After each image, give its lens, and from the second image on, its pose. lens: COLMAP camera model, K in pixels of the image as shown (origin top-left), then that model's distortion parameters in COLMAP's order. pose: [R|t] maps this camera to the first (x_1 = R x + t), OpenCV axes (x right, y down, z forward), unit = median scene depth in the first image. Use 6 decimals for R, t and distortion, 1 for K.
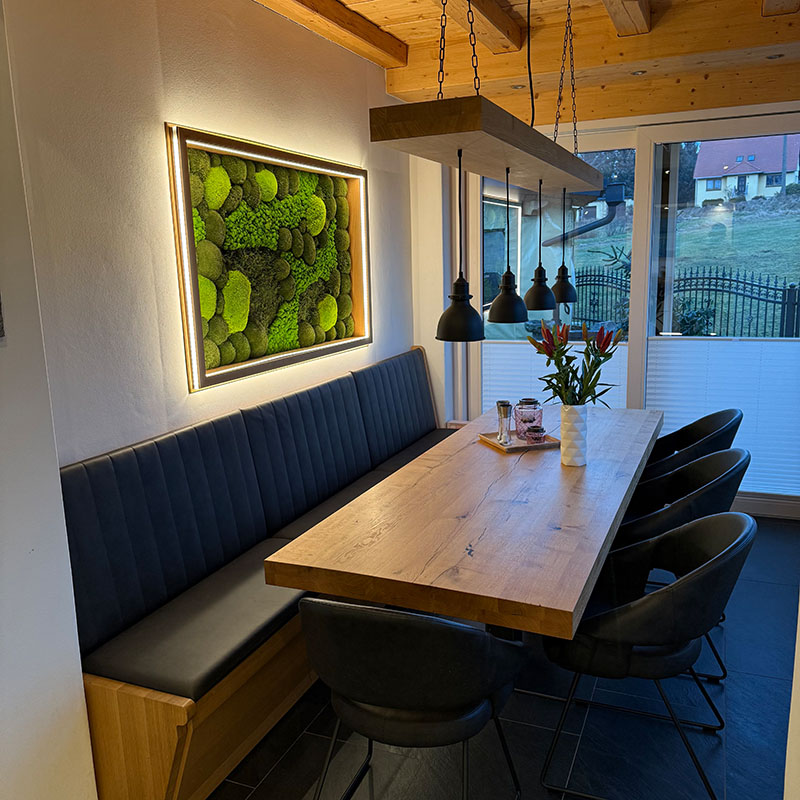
lens RADIAL K [[753.3, 0, 400.0], [0, 753.3, 400.0], [0, 0, 1]] dist [0.088620, -0.138245]
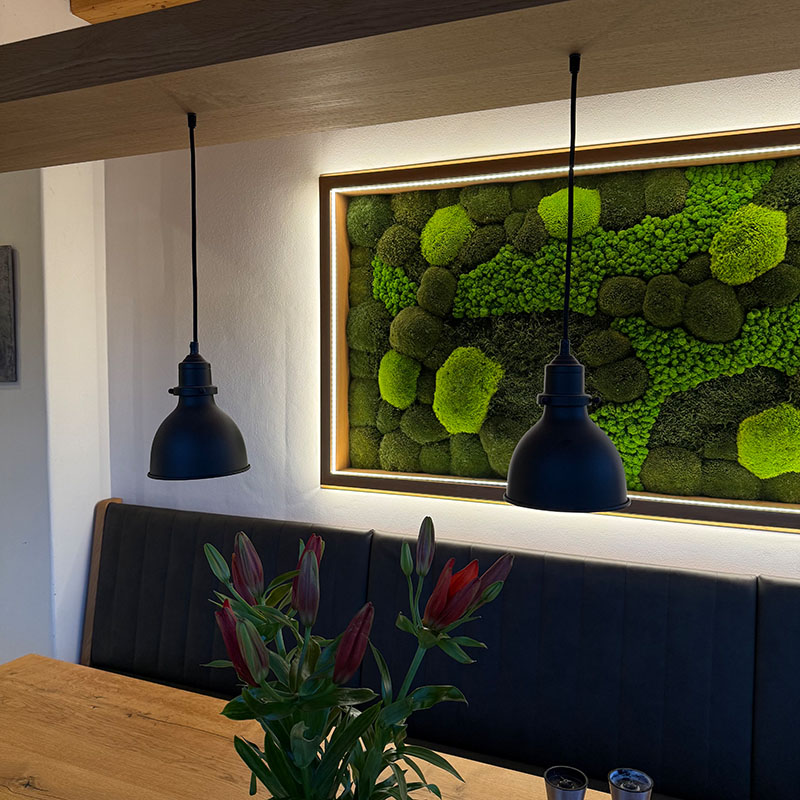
lens RADIAL K [[752.2, 0, 398.1], [0, 752.2, 401.1], [0, 0, 1]] dist [0.100380, -0.137992]
pose [[-0.030109, 0.079166, -0.996407, 0.446288], [-0.191631, 0.977910, 0.083487, -0.155287], [0.981005, 0.193456, -0.014273, 0.887182]]
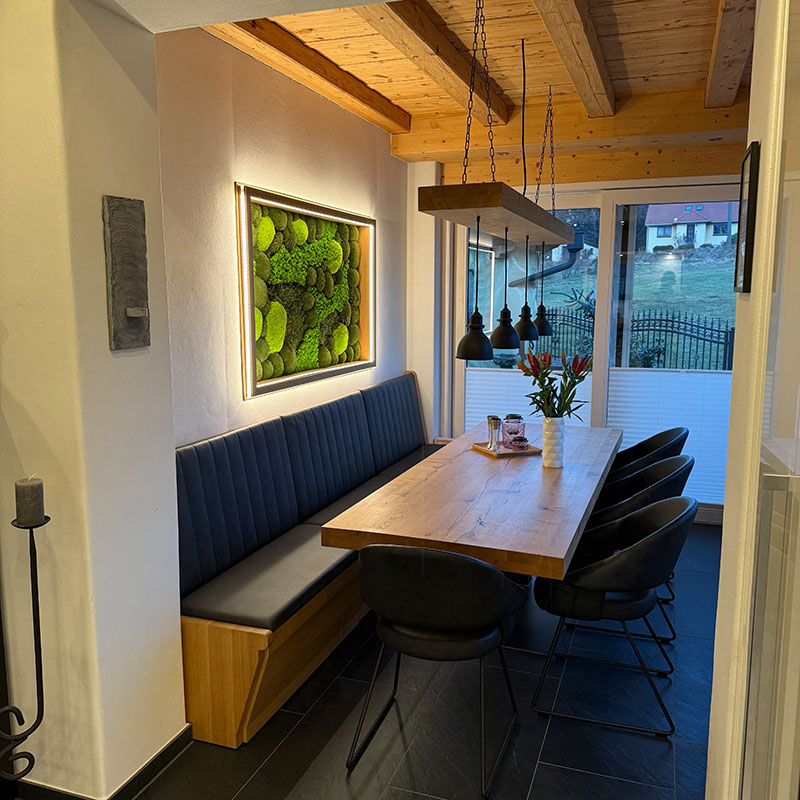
lens RADIAL K [[752.2, 0, 398.1], [0, 752.2, 401.1], [0, 0, 1]] dist [0.100380, -0.137992]
pose [[0.998303, 0.020713, 0.054420, -0.079080], [-0.018308, 0.998849, -0.044330, 0.034084], [-0.055276, 0.043258, 0.997534, -0.185339]]
